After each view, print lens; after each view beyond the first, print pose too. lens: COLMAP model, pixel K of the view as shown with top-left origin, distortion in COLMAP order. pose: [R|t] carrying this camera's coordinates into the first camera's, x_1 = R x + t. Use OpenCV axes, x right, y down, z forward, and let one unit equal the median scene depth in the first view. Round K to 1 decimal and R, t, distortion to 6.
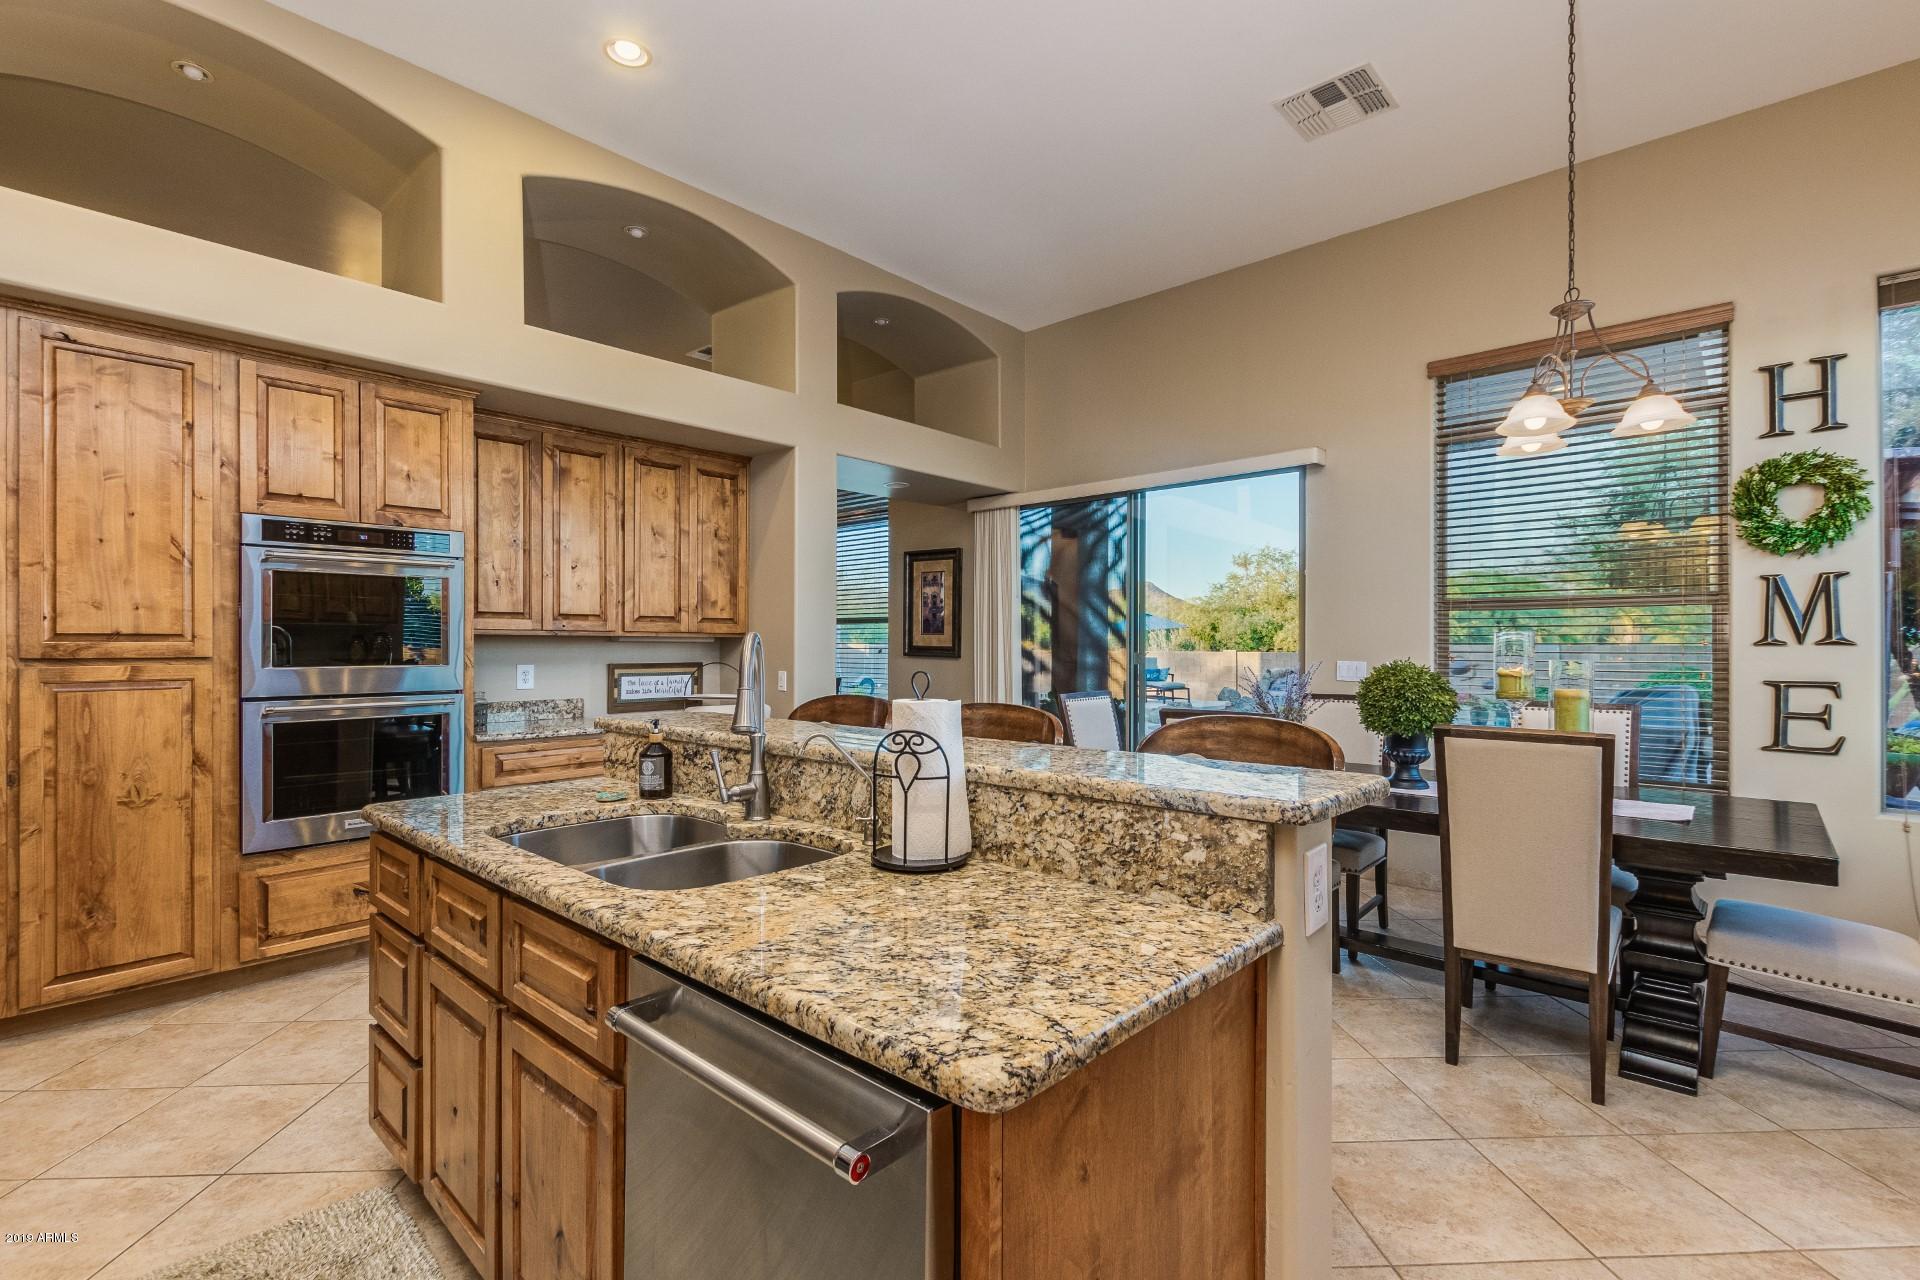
lens RADIAL K [[871.8, 0, 955.5], [0, 871.8, 645.7], [0, 0, 1]] dist [-0.002684, 0.000025]
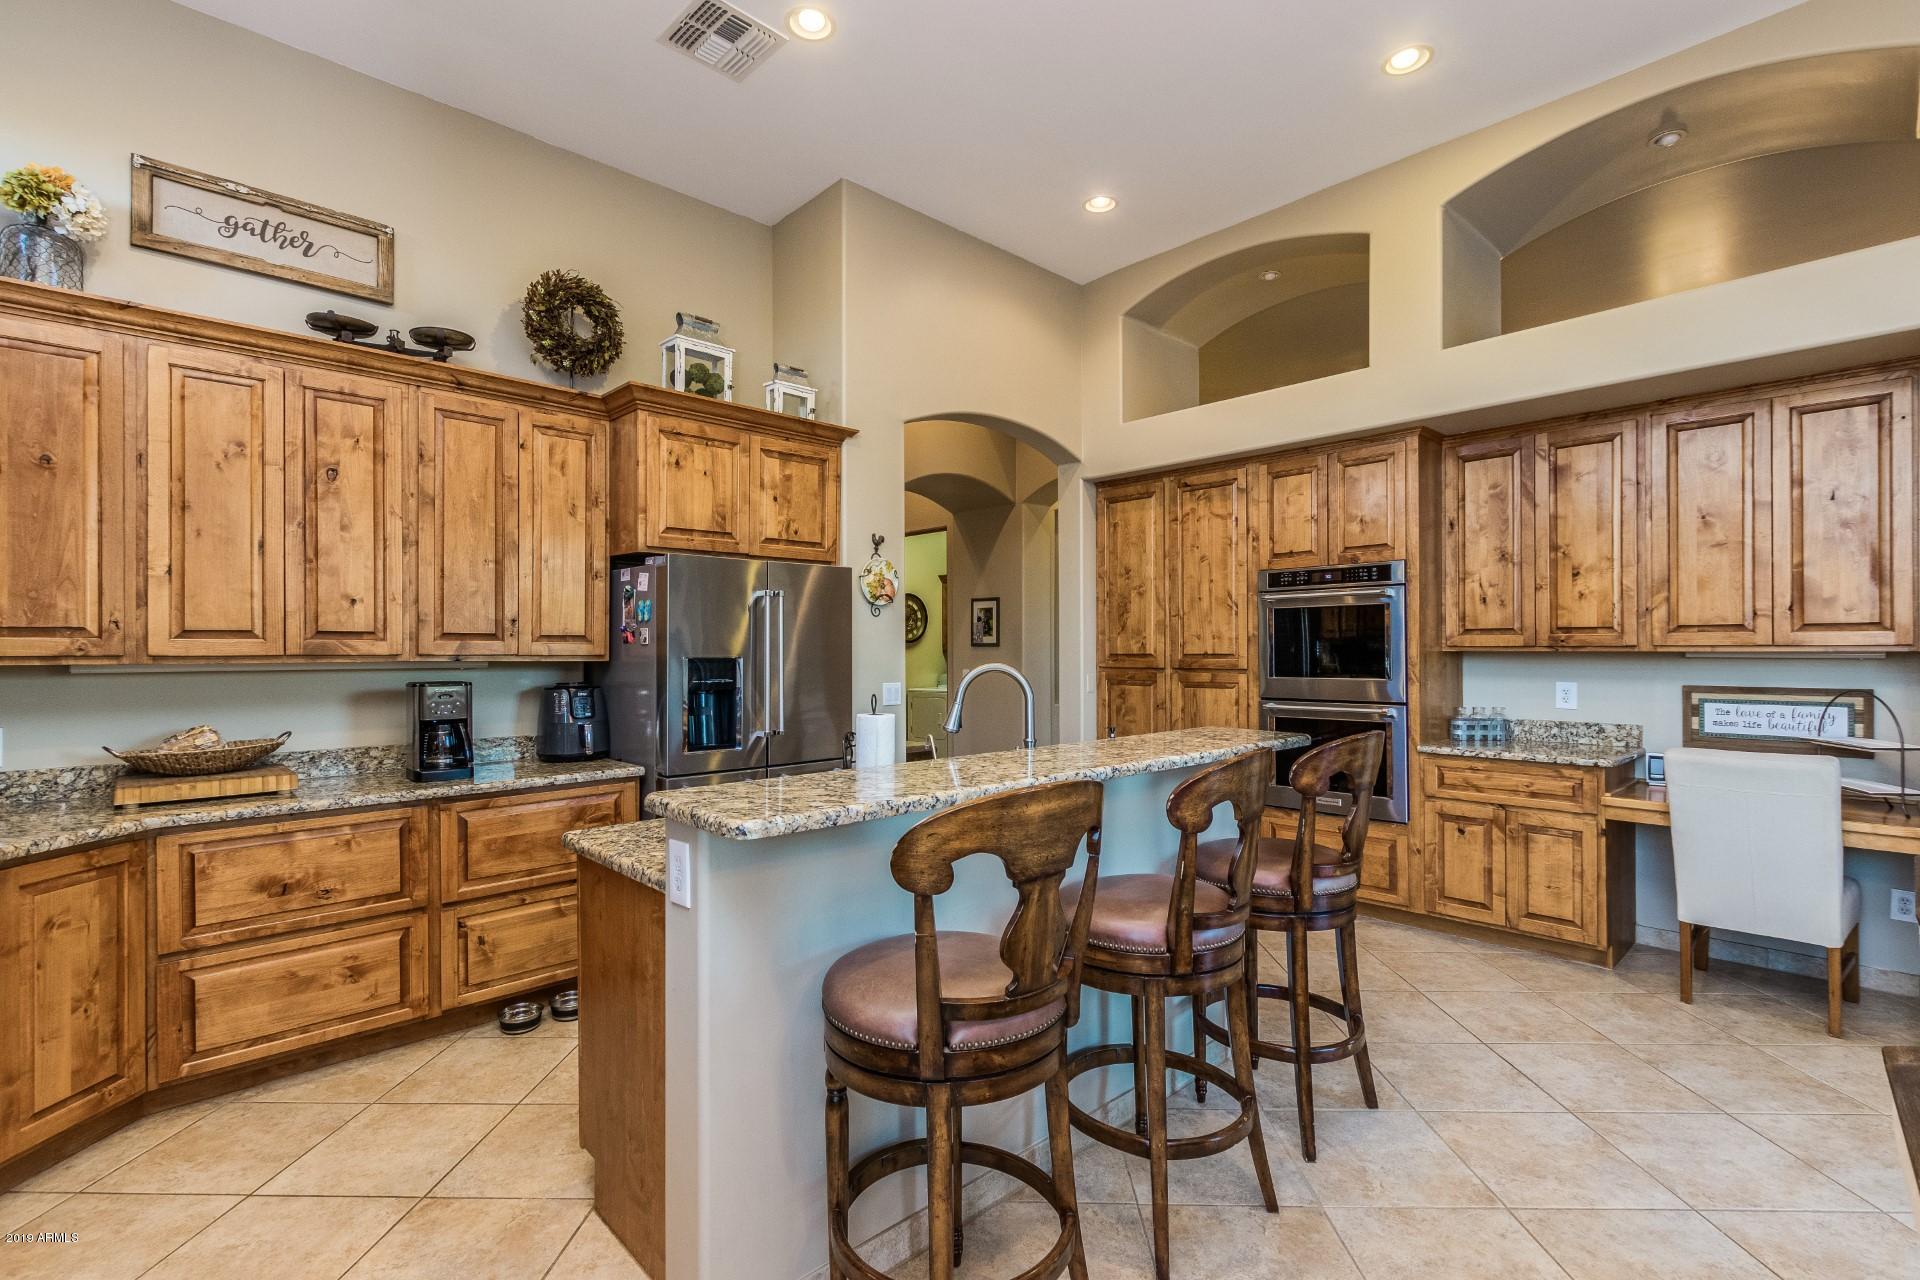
lens RADIAL K [[871.8, 0, 954.4], [0, 871.8, 640.2], [0, 0, 1]] dist [-0.002684, 0.000025]
pose [[-0.073714, -0.009947, -0.997230, 0.557795], [0.003885, 0.999940, -0.010261, -0.018746], [0.997272, -0.004631, -0.073670, 0.491338]]
